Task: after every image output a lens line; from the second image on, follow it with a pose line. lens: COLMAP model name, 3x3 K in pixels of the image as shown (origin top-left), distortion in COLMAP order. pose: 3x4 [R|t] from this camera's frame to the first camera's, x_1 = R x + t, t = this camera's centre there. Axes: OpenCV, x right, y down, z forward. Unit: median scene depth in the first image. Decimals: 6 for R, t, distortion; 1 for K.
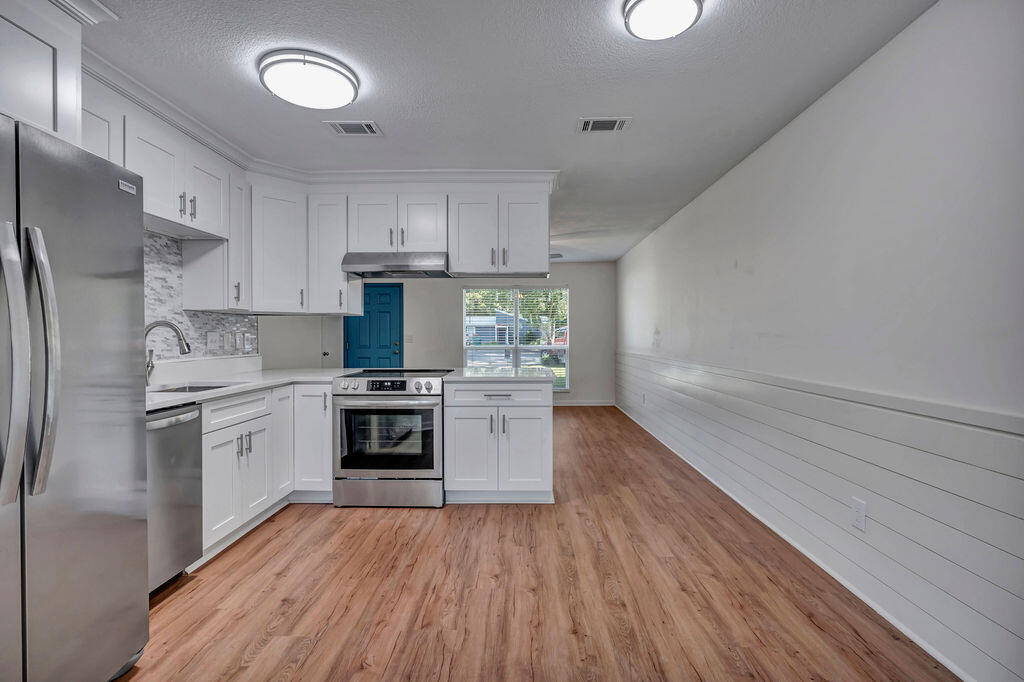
lens RADIAL K [[484.7, 0, 512.0], [0, 484.7, 341.0], [0, 0, 1]] dist [-0.000883, -0.000096]
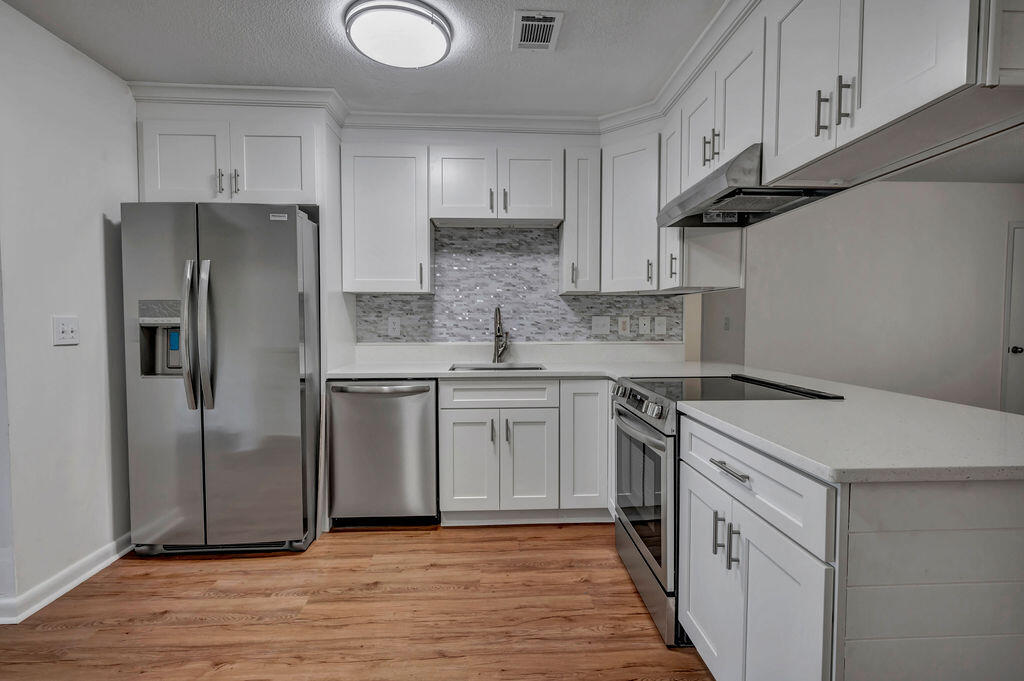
lens RADIAL K [[484.7, 0, 512.0], [0, 484.7, 340.5], [0, 0, 1]] dist [-0.000883, -0.000096]
pose [[0.081027, 0.045848, -0.995657, 0.384629], [-0.009976, 0.998929, 0.045187, -0.013374], [0.996662, 0.006271, 0.081397, 0.858579]]
